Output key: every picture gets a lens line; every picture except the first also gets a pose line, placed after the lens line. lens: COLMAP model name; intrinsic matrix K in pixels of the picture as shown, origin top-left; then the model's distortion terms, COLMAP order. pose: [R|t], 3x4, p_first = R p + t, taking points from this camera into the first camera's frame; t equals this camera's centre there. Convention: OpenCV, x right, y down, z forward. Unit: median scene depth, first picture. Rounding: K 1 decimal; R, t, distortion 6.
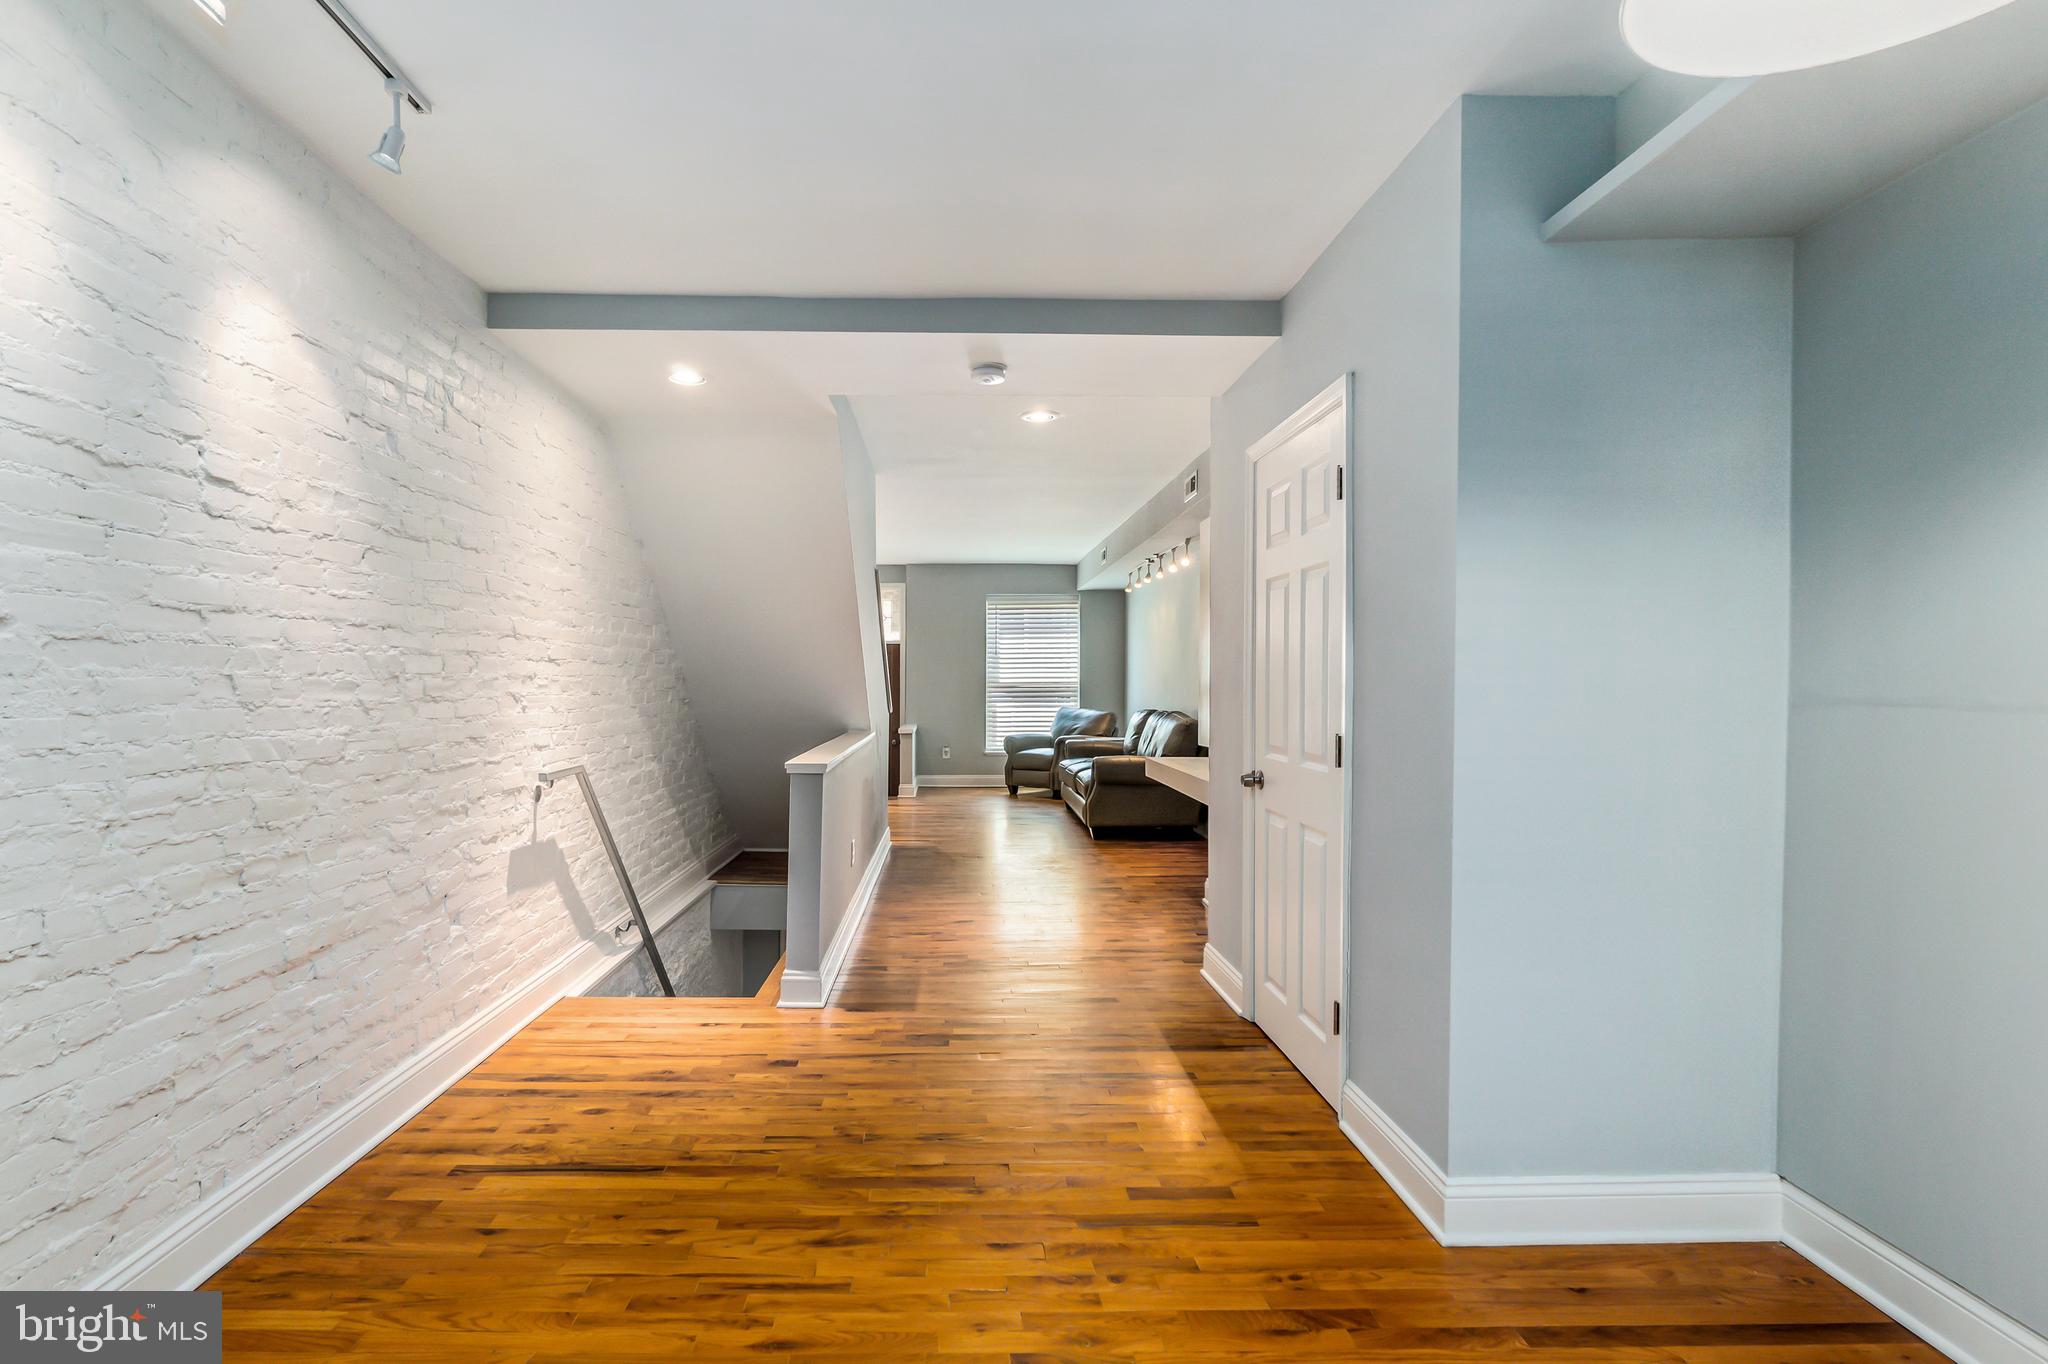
lens RADIAL K [[970.7, 0, 1016.7], [0, 970.7, 672.9], [0, 0, 1]] dist [0.014982, 0.000343]
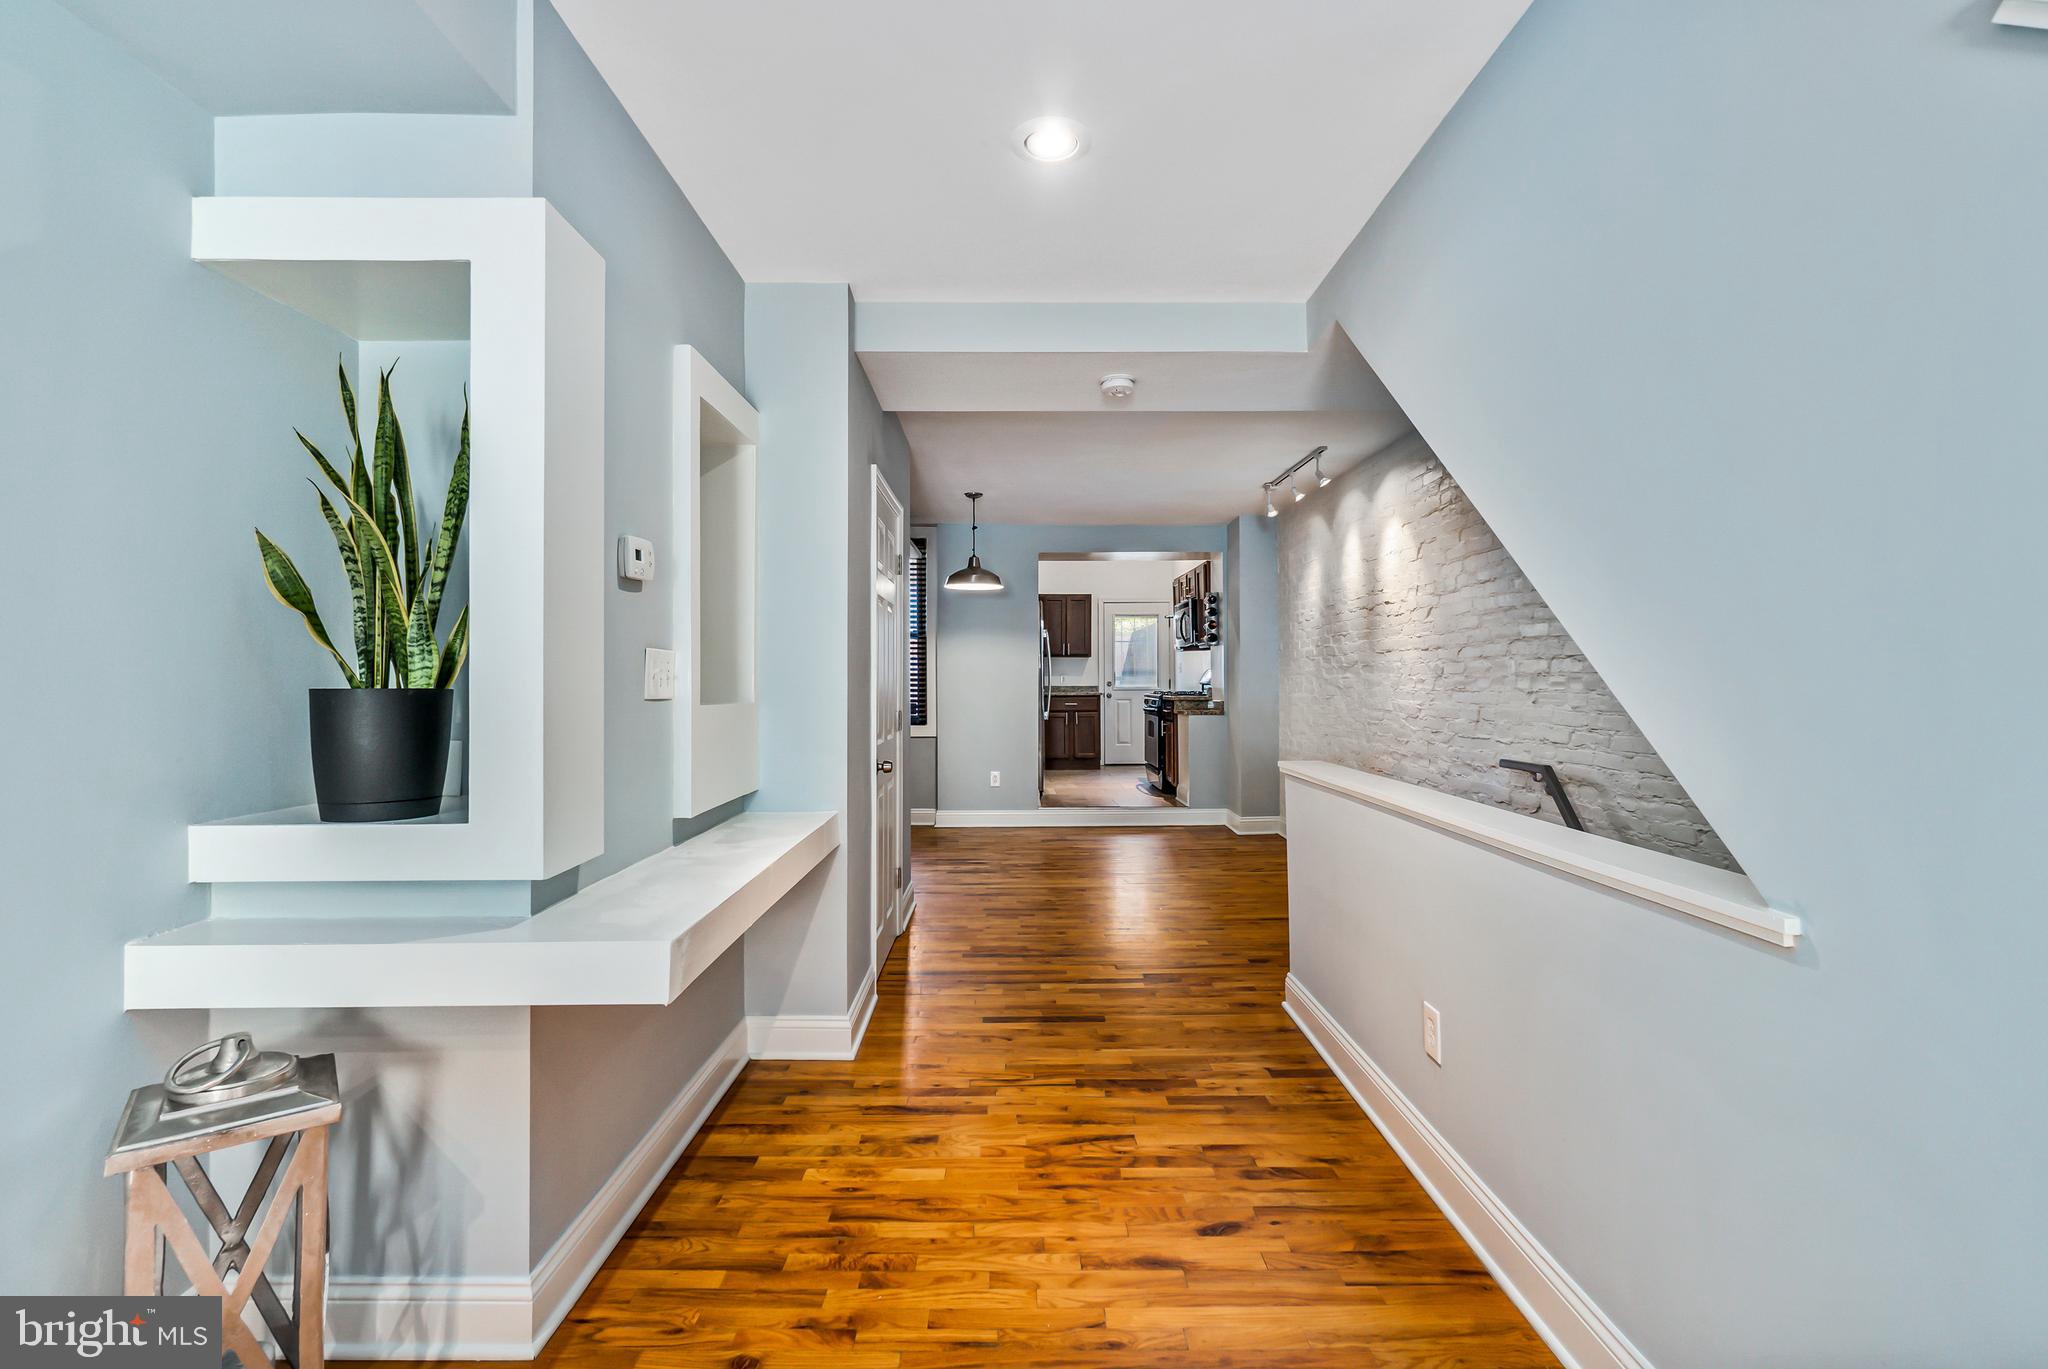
lens RADIAL K [[918.6, 0, 1034.2], [0, 918.6, 678.0], [0, 0, 1]] dist [-0.001576, -0.000215]
pose [[-0.998972, 0.000932, 0.045314, 0.006927], [0.000663, 0.999982, -0.005966, 0.006115], [-0.045319, -0.005929, -0.998955, 0.953690]]
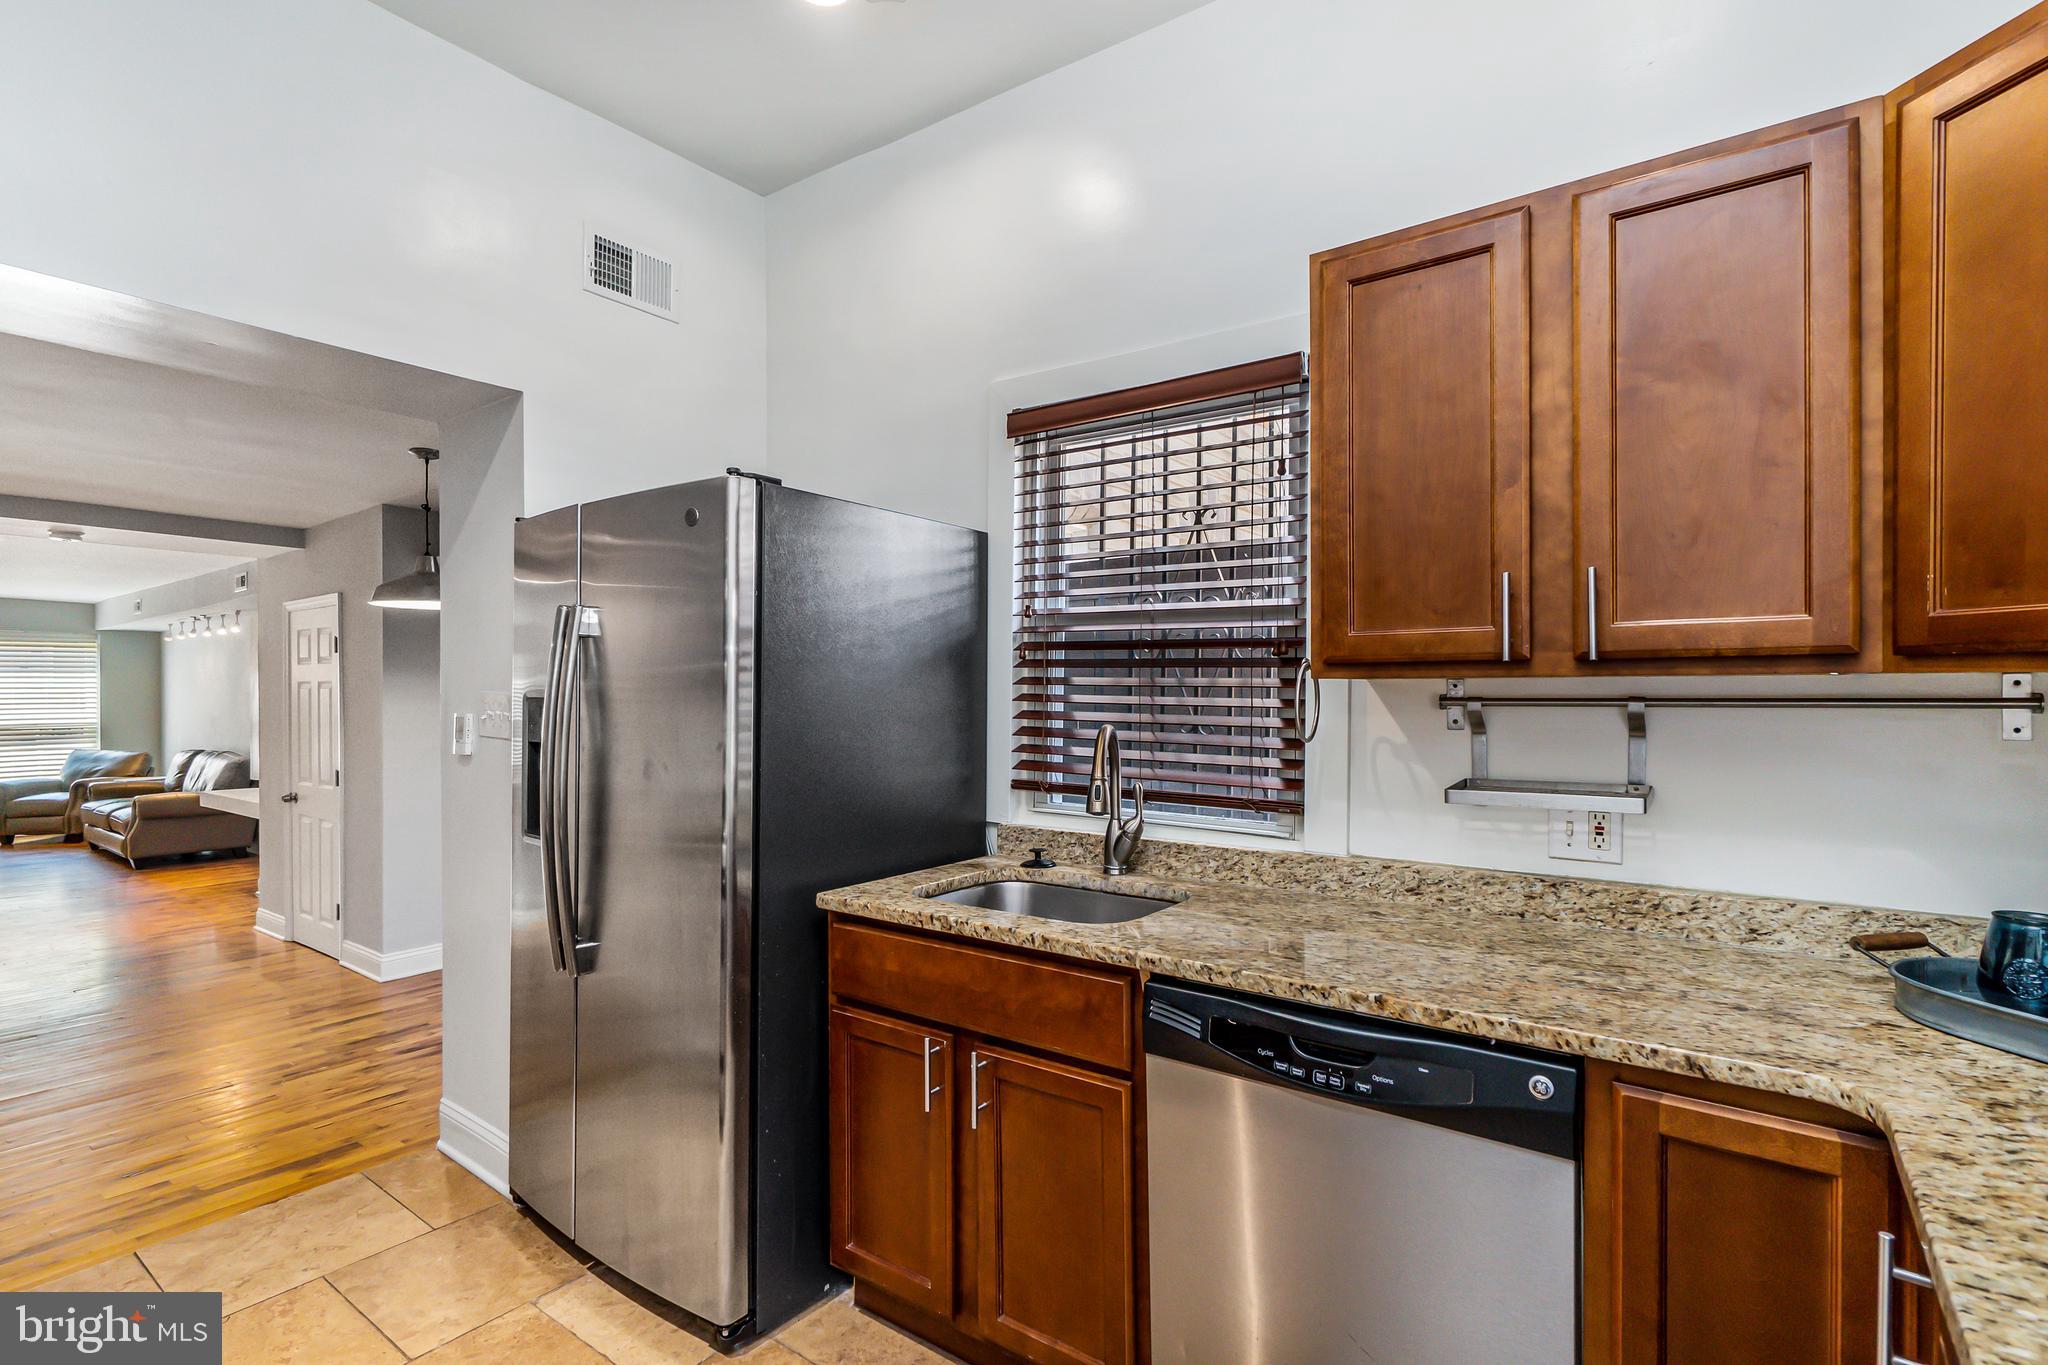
lens RADIAL K [[932.6, 0, 963.2], [0, 932.6, 693.3], [0, 0, 1]] dist [0.001279, 0.000396]
pose [[0.668916, -0.011278, 0.743253, -0.080135], [0.006566, 0.999936, 0.009264, -0.035729], [-0.743309, -0.001317, 0.668947, -0.427869]]
